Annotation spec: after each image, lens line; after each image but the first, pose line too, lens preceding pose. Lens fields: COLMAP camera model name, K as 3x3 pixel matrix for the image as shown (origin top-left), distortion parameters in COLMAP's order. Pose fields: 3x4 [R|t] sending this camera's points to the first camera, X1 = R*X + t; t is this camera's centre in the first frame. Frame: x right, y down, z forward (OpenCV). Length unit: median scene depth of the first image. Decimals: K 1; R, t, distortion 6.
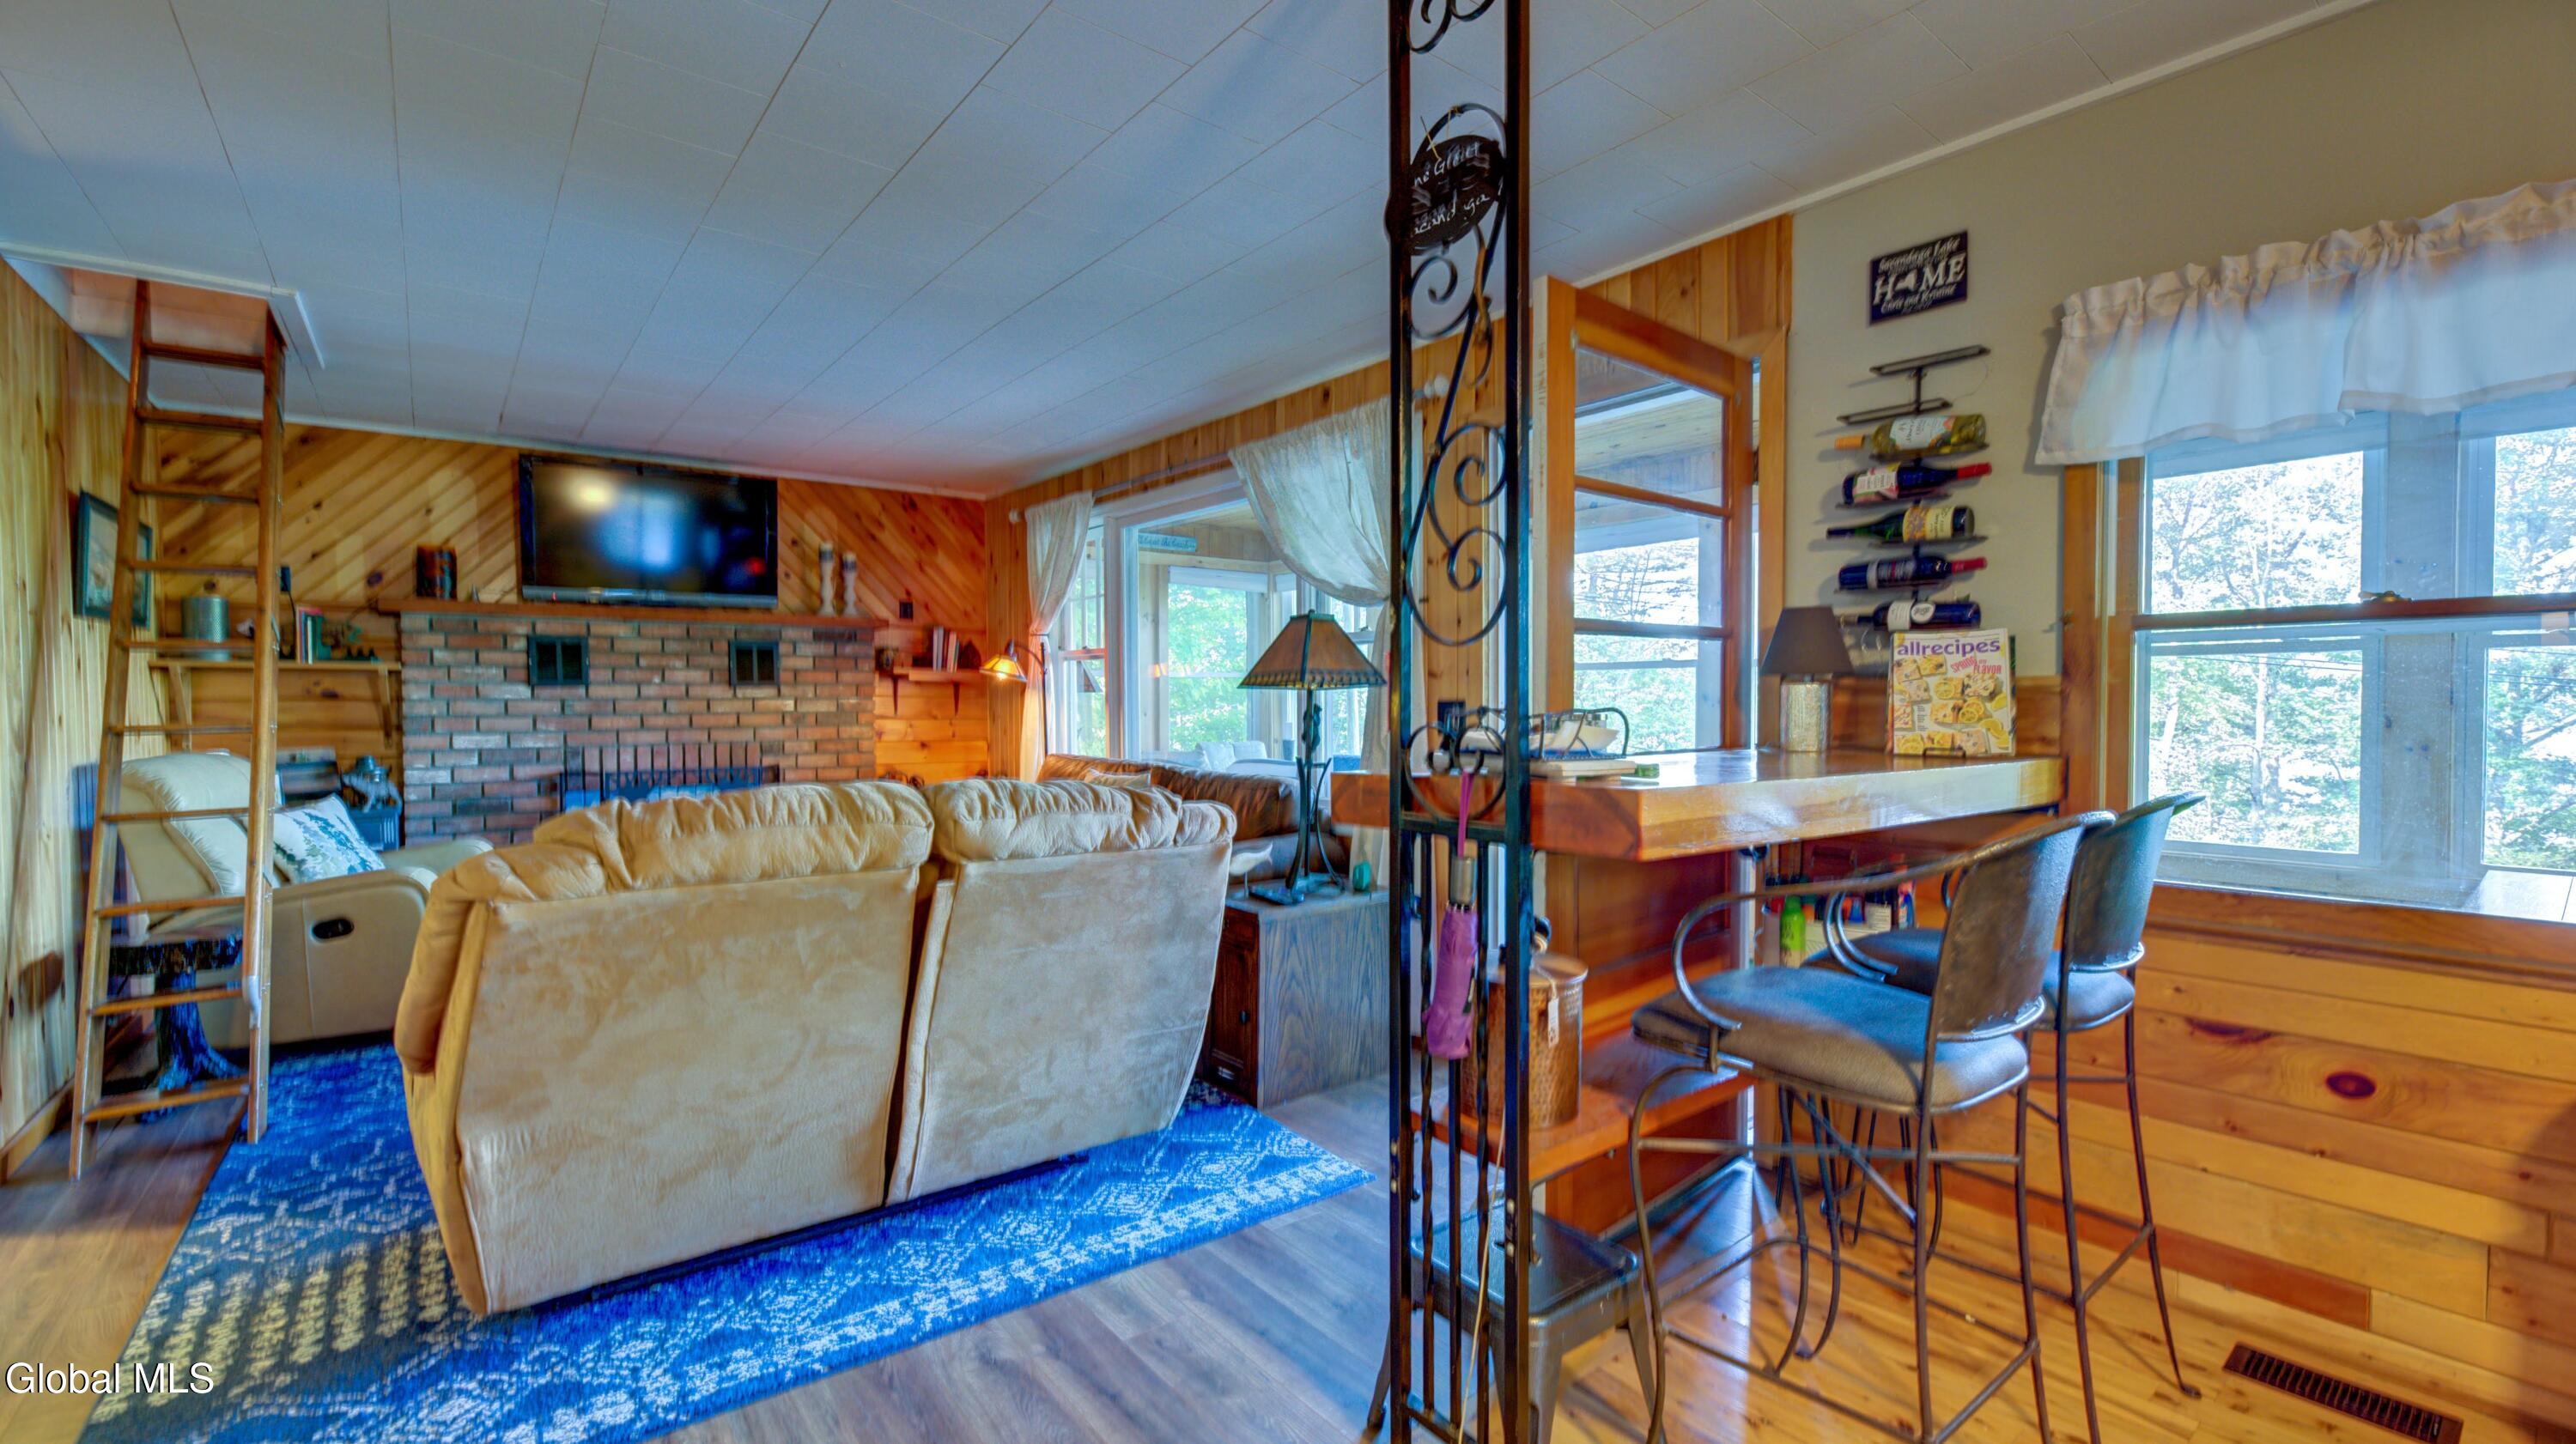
lens RADIAL K [[1076.9, 0, 1262.1], [0, 1076.9, 729.1], [0, 0, 1]] dist [-0.000174, -0.001417]
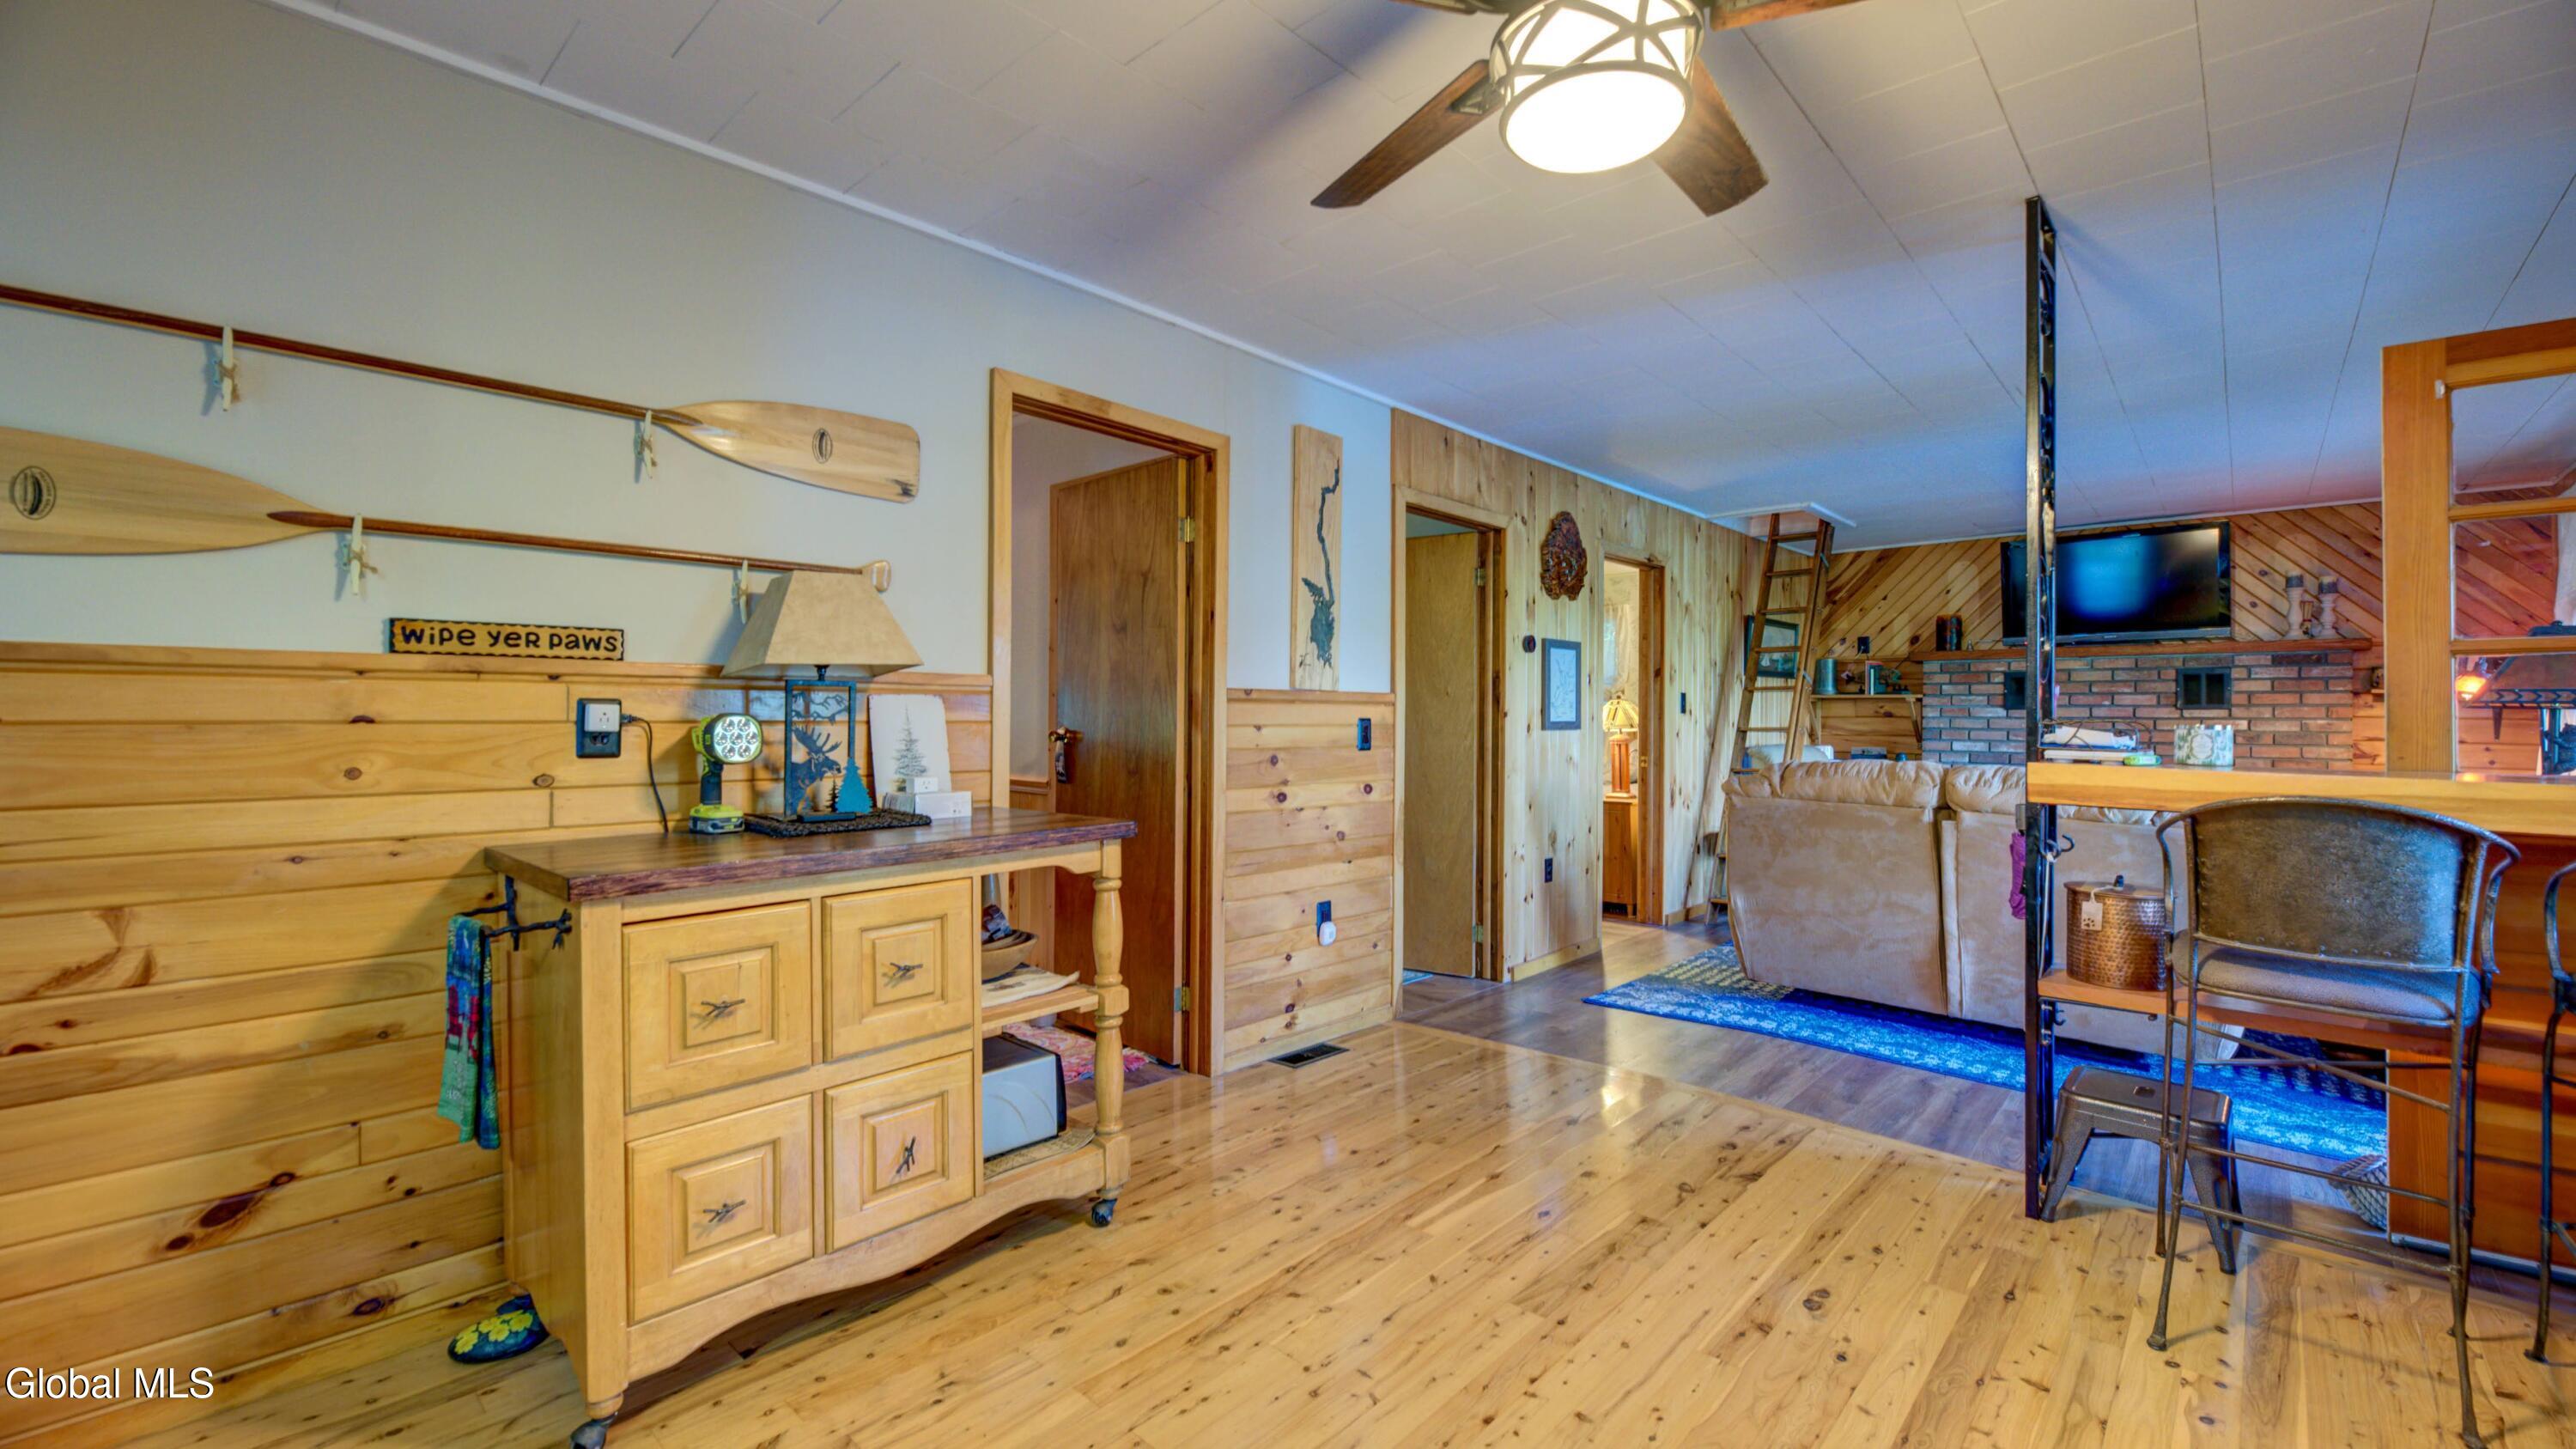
lens RADIAL K [[1077.2, 0, 1279.6], [0, 1077.2, 705.5], [0, 0, 1]] dist [-0.000174, -0.001417]
pose [[0.163787, -0.005948, -0.986478, 0.781636], [-0.037062, 0.999239, -0.012179, 0.011421], [0.985799, 0.038556, 0.163441, -0.221899]]
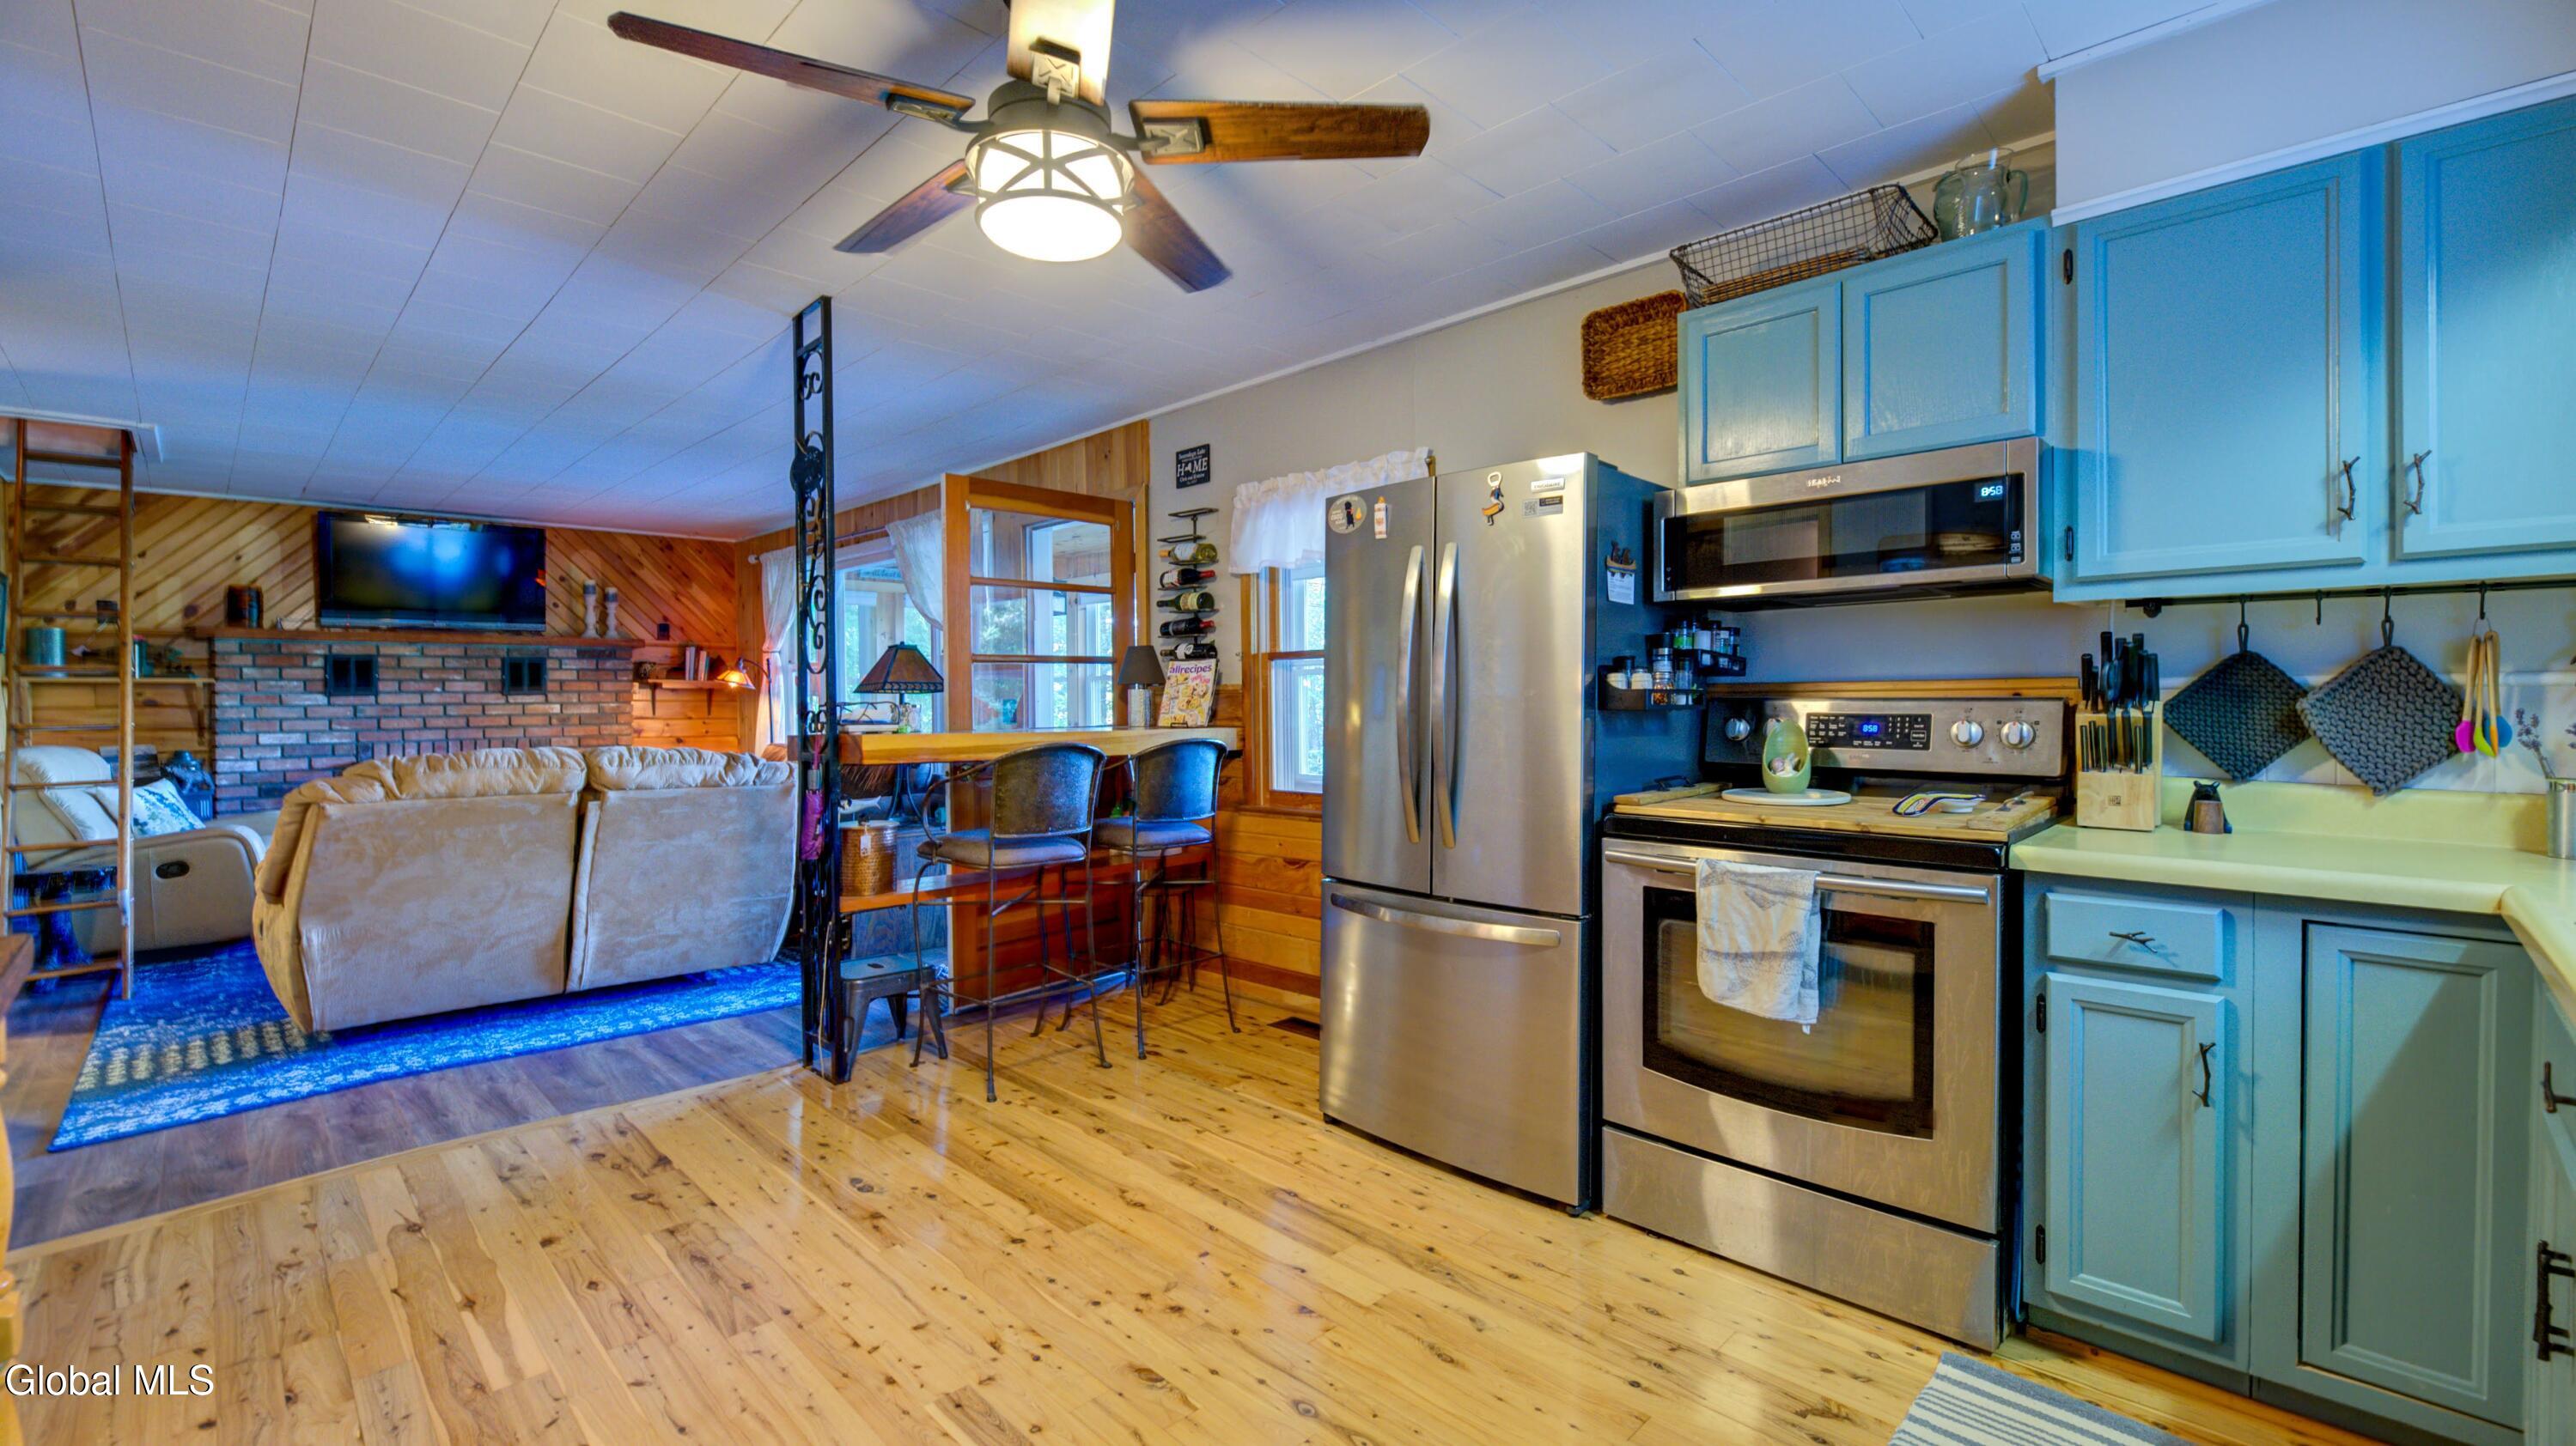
lens RADIAL K [[1076.8, 0, 1301.0], [0, 1076.8, 706.8], [0, 0, 1]] dist [-0.000174, -0.001417]
pose [[0.988850, -0.008696, 0.148663, 0.388460], [0.012240, 0.999662, -0.022942, 0.024465], [-0.148413, 0.024506, 0.988622, -0.615803]]
